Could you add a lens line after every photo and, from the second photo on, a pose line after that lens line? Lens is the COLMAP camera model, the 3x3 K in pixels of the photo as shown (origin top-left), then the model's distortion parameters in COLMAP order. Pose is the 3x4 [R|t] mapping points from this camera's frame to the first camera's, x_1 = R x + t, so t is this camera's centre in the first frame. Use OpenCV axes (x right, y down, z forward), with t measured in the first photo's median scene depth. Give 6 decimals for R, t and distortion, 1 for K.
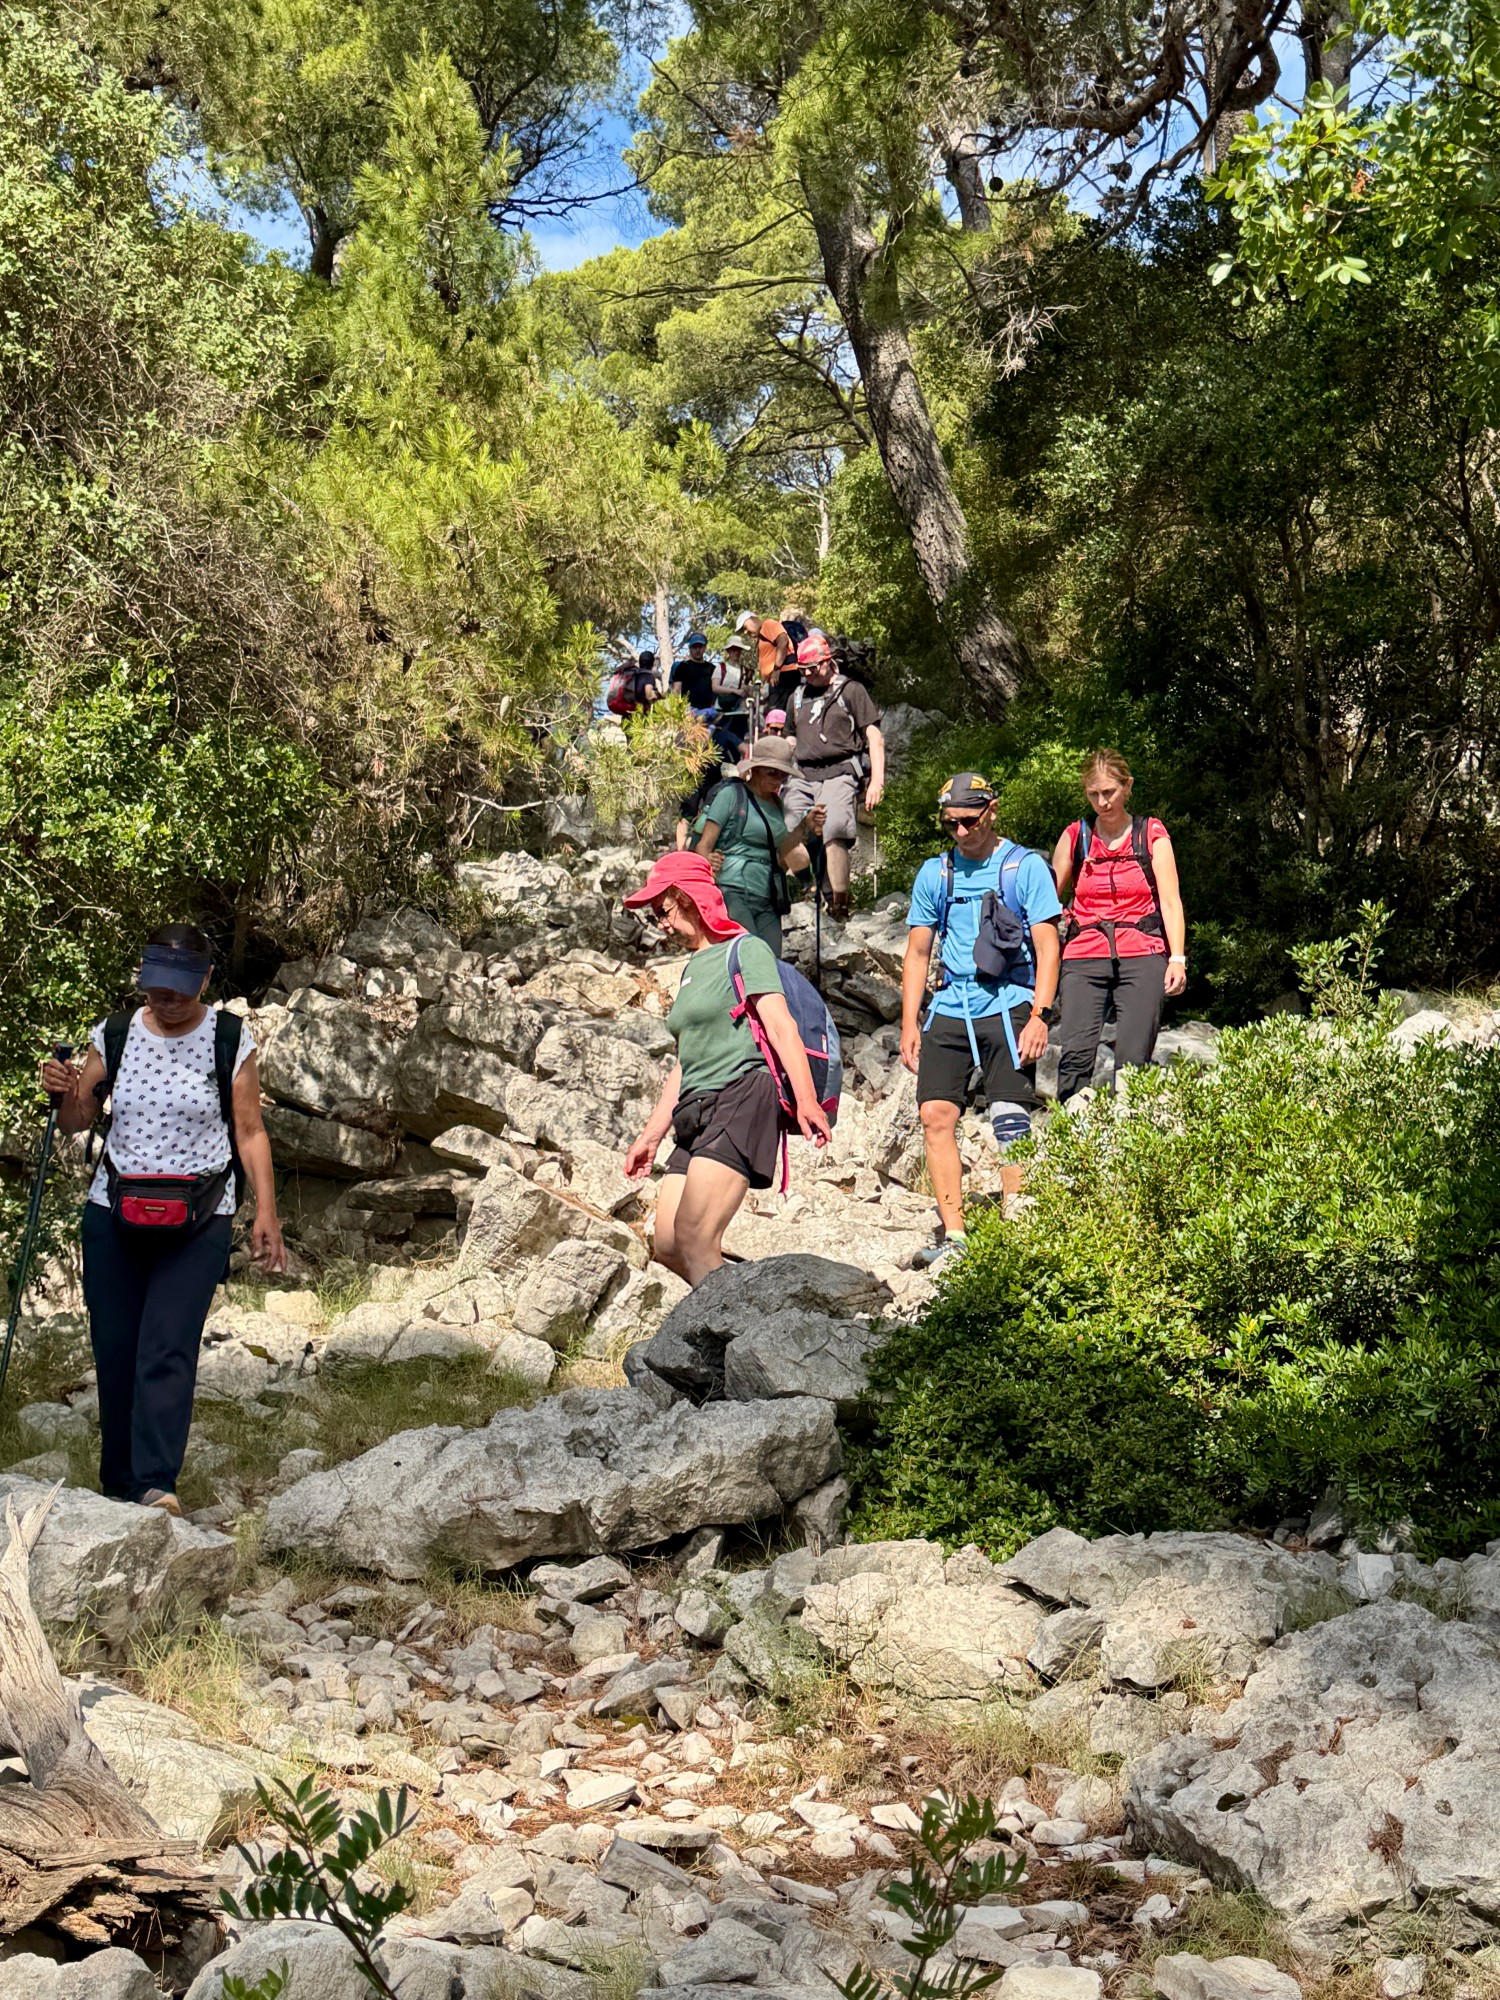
lens RADIAL K [[2619.3, 0, 750.4], [0, 2619.3, 1020.8], [0, 0, 1]] dist [0.184091, -0.359573]
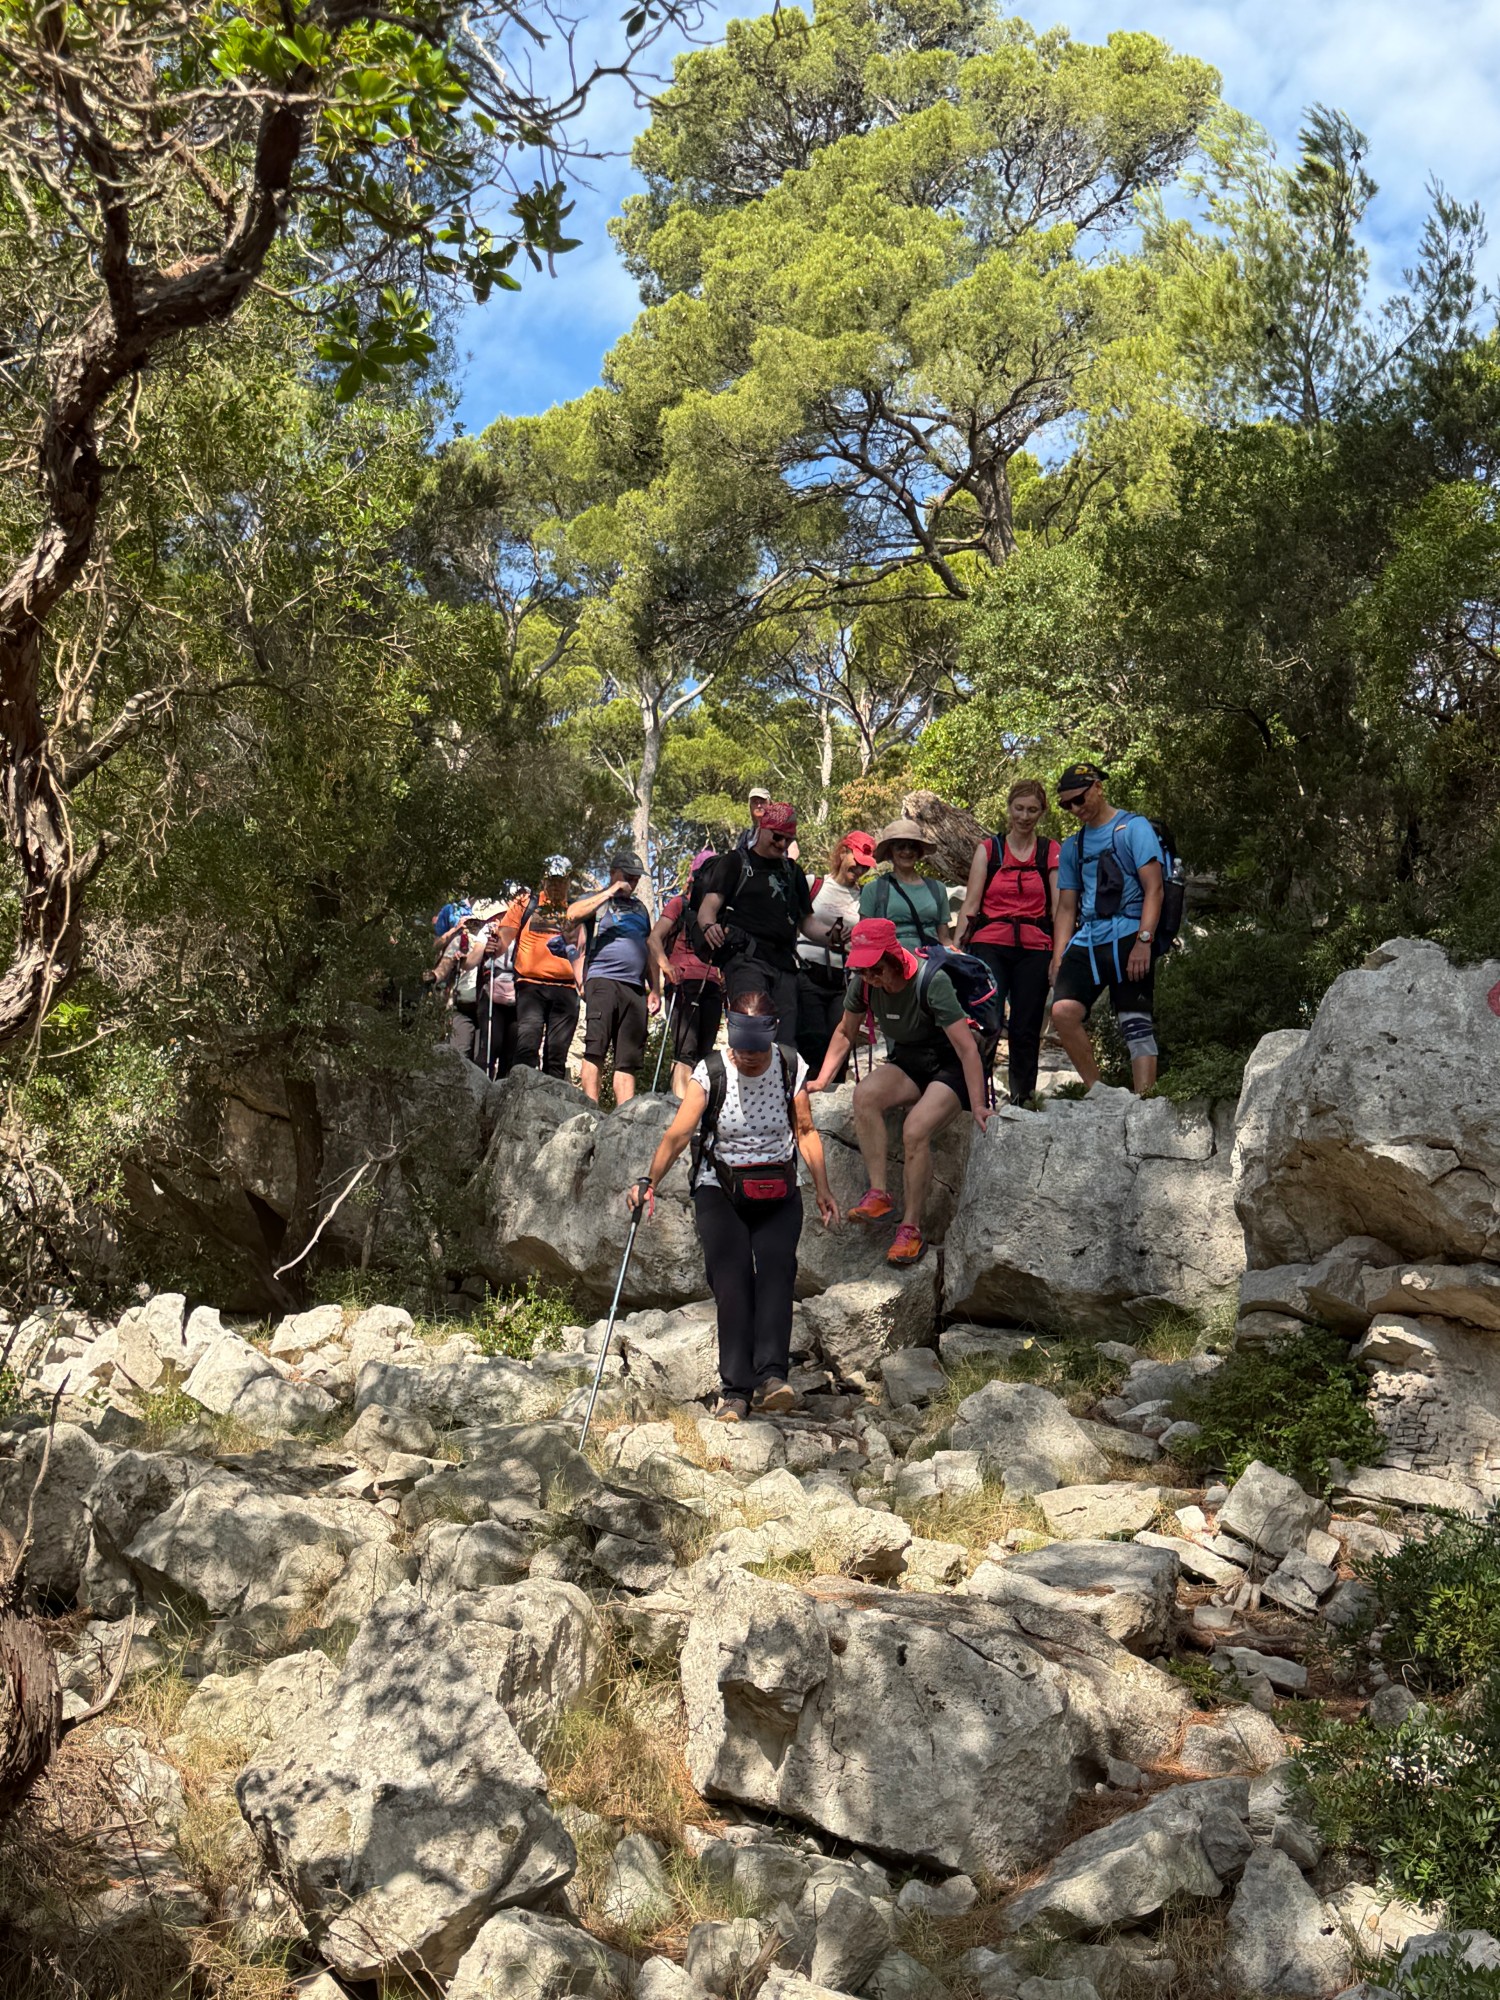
lens RADIAL K [[2566.8, 0, 750.0], [0, 2566.8, 1000.0], [0, 0, 1]] dist [0.136708, 0.001471]
pose [[0.999667, 0.008429, 0.024398, -0.150652], [-0.005953, 0.994985, -0.099851, -0.225001], [-0.025117, 0.099673, 0.994703, 1.860127]]
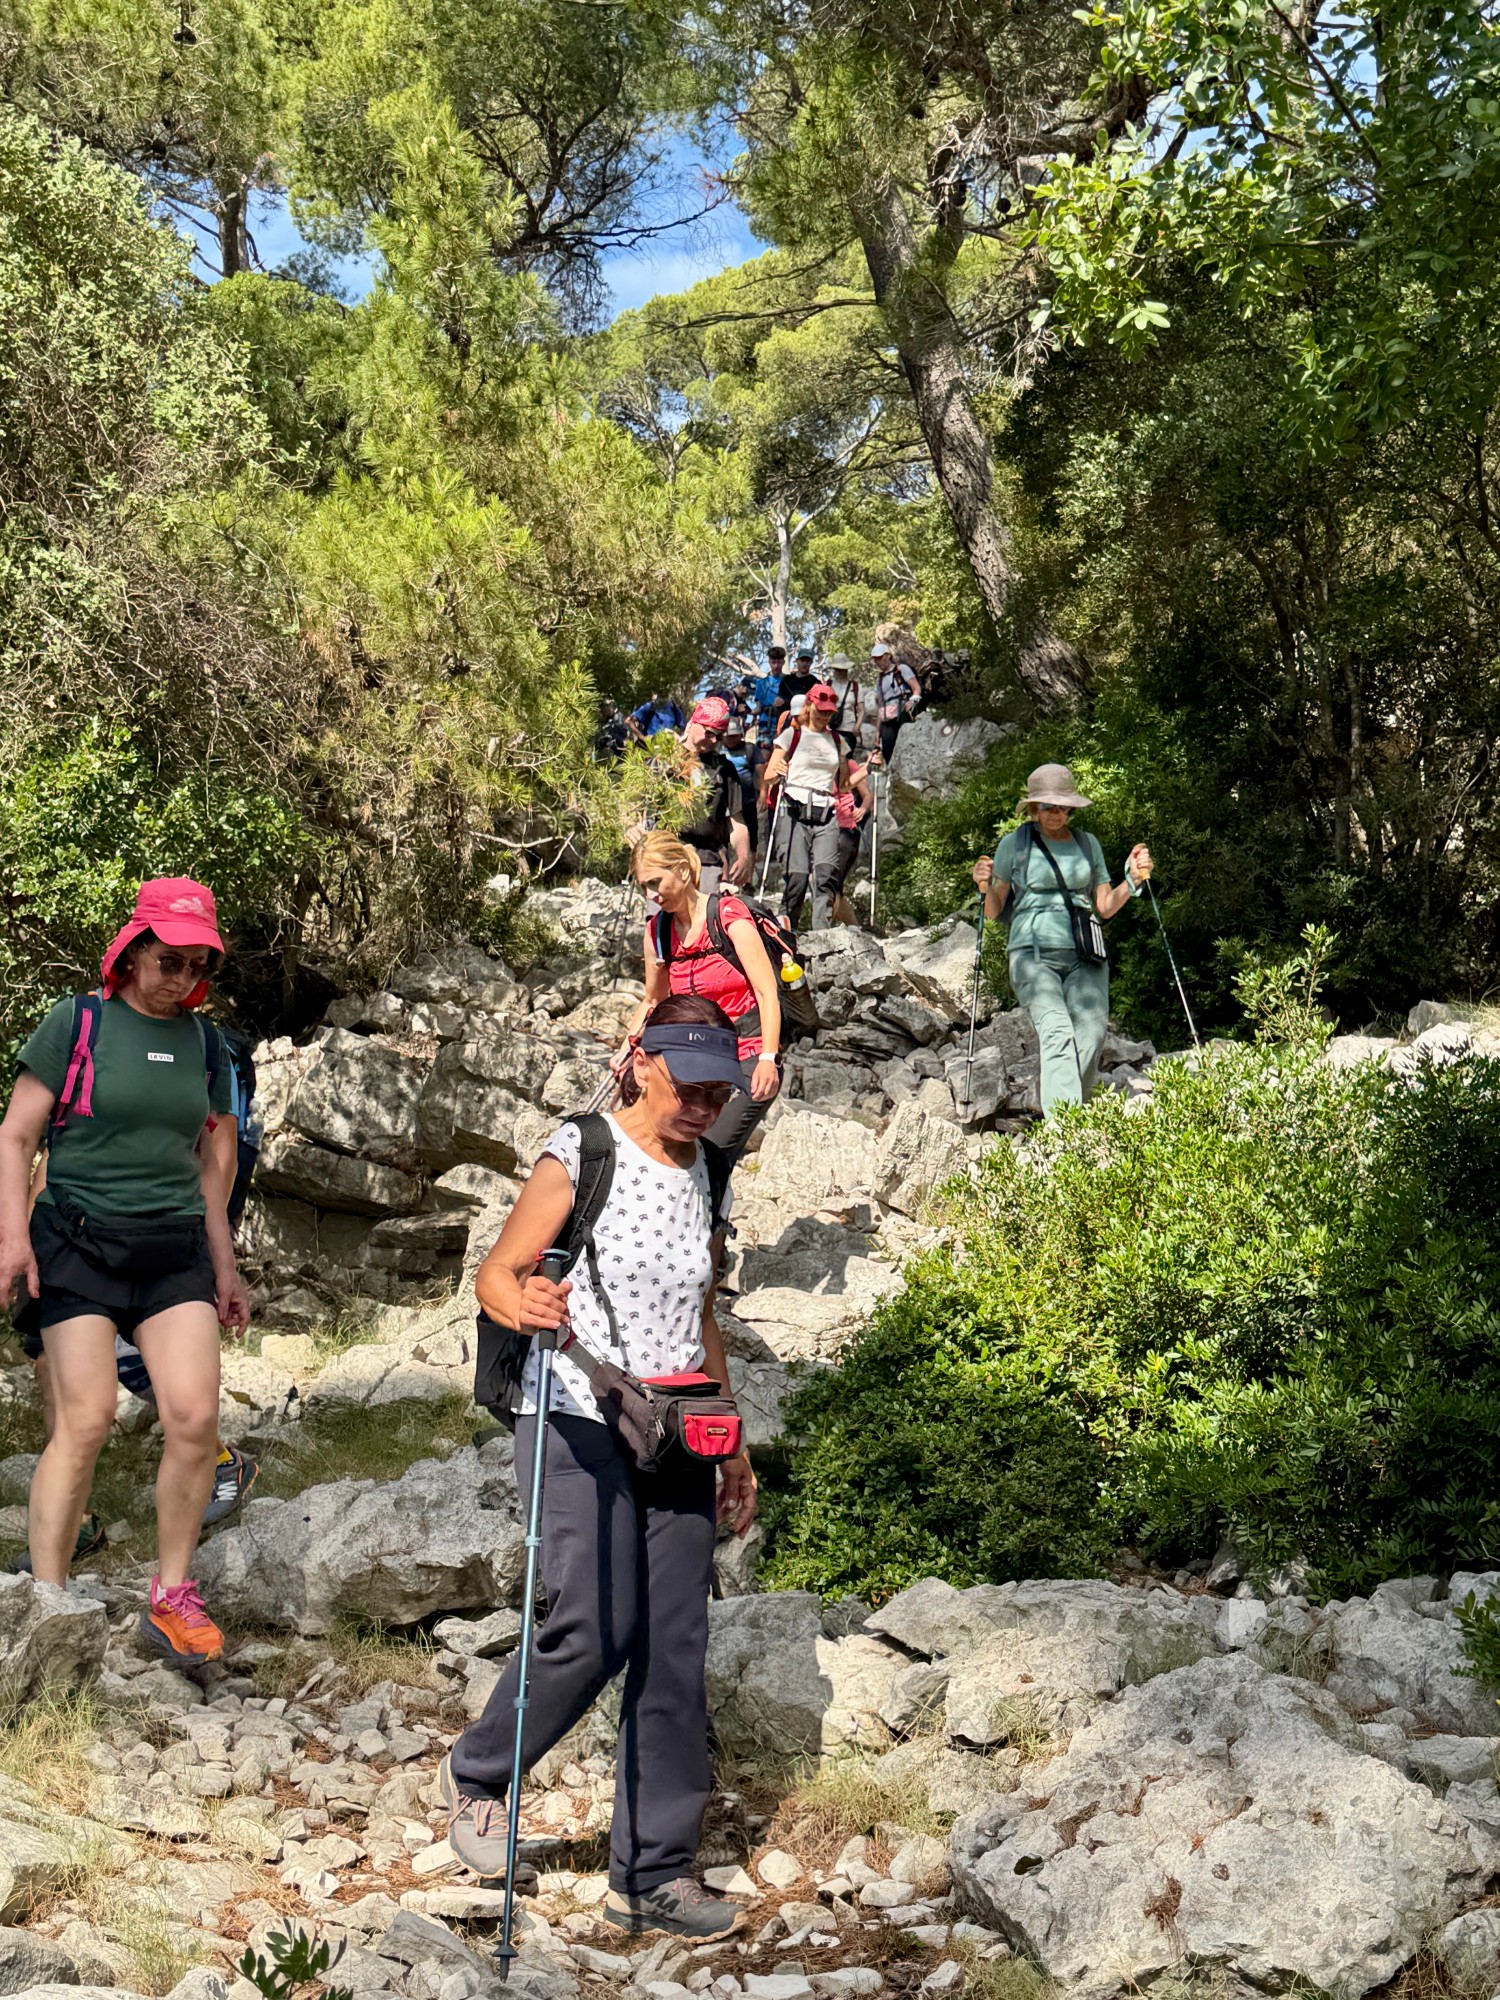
lens RADIAL K [[2619.3, 0, 750.0], [0, 2619.3, 1000.0], [0, 0, 1]] dist [0.183565, -0.339333]
pose [[0.998046, -0.026672, -0.056513, 0.068628], [0.025993, 0.999581, -0.012714, -0.008812], [0.056828, 0.011220, 0.998321, 0.001104]]
